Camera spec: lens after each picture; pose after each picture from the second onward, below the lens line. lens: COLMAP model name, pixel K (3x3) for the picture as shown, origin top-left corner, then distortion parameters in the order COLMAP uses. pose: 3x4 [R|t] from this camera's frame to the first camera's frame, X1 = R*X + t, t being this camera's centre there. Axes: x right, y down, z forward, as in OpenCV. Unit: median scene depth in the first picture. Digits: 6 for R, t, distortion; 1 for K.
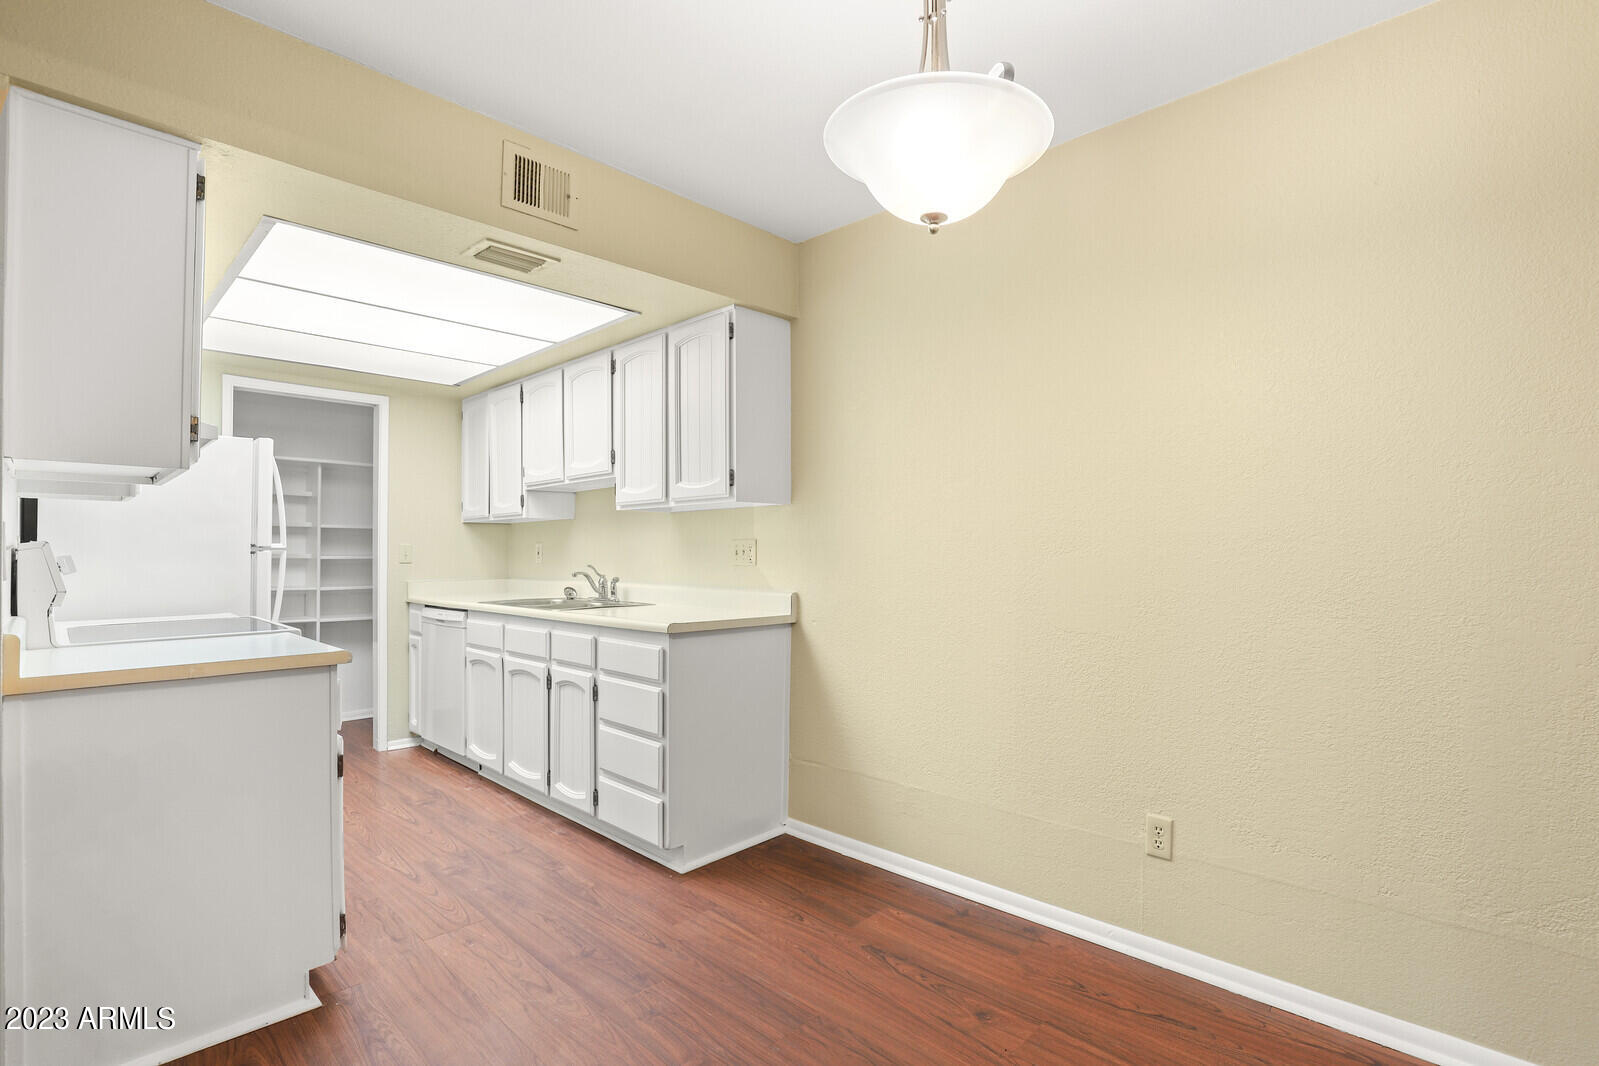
lens RADIAL K [[765.7, 0, 795.8], [0, 765.7, 540.7], [0, 0, 1]] dist [-0.002928, -0.000002]
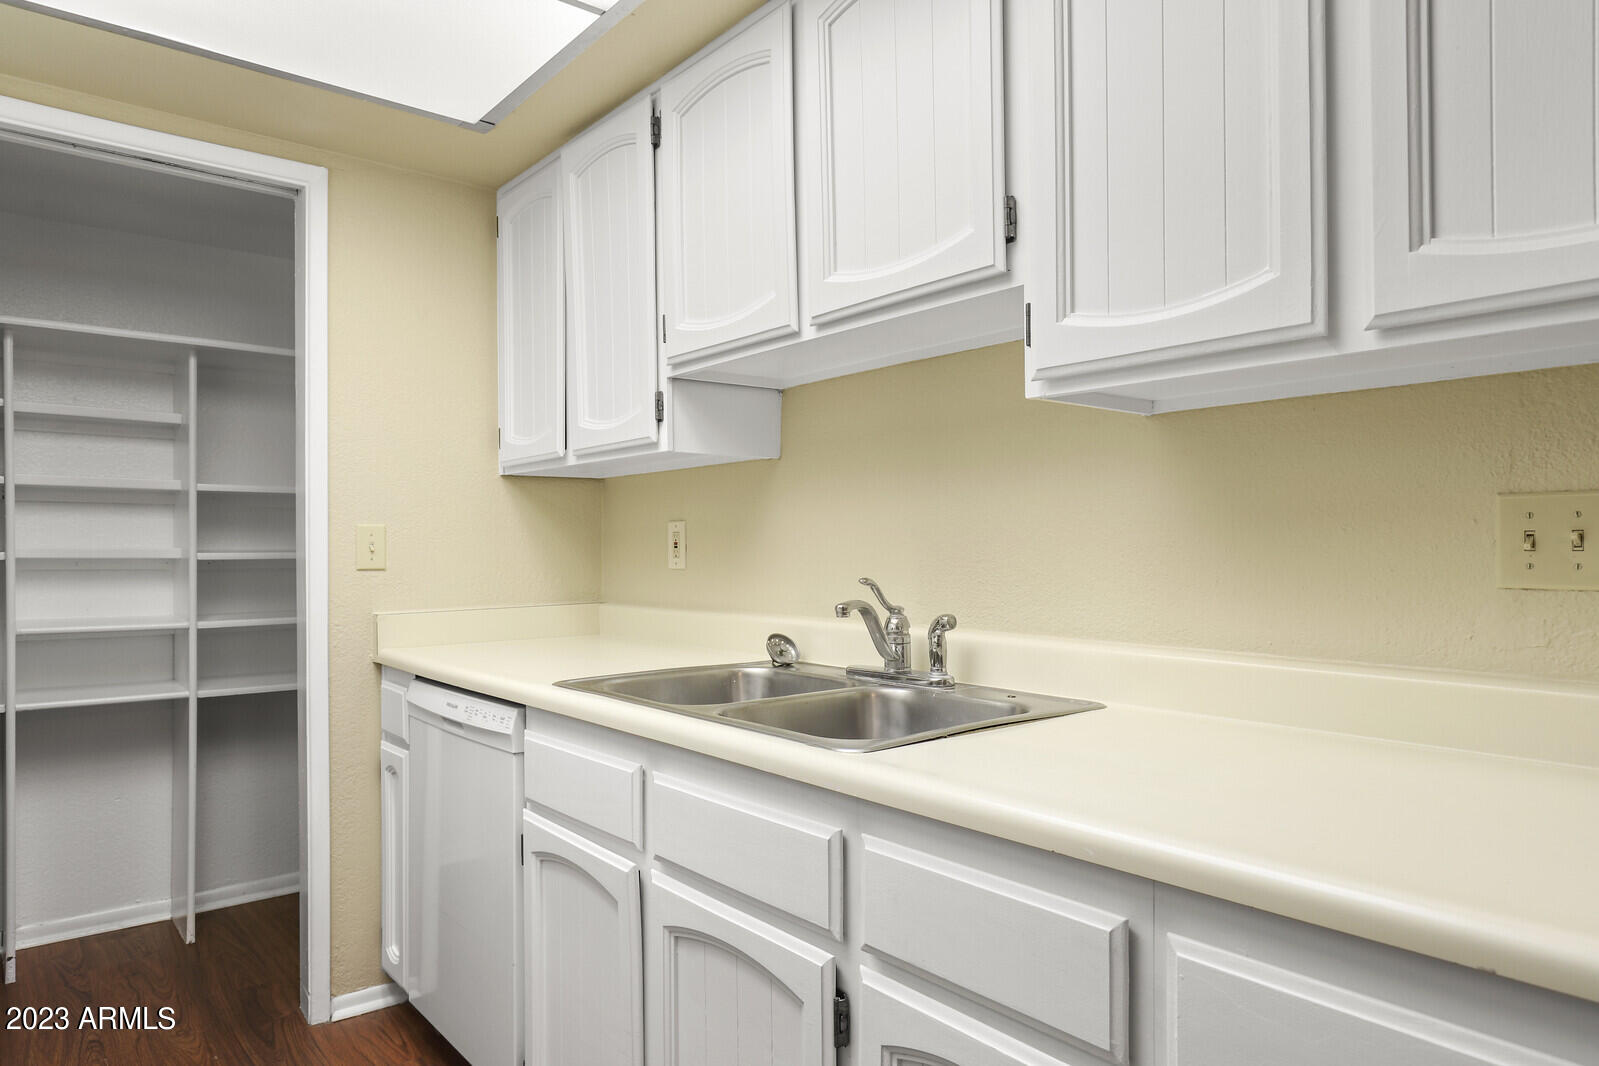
lens RADIAL K [[994.9, 0, 799.5], [0, 994.9, 533.0], [0, 0, 1]] dist [0.007653, 0.000876]
pose [[0.995221, -0.005149, -0.097510, -0.231806], [0.005663, 0.999972, 0.004992, 0.007760], [0.097482, -0.005521, 0.995222, 0.498294]]
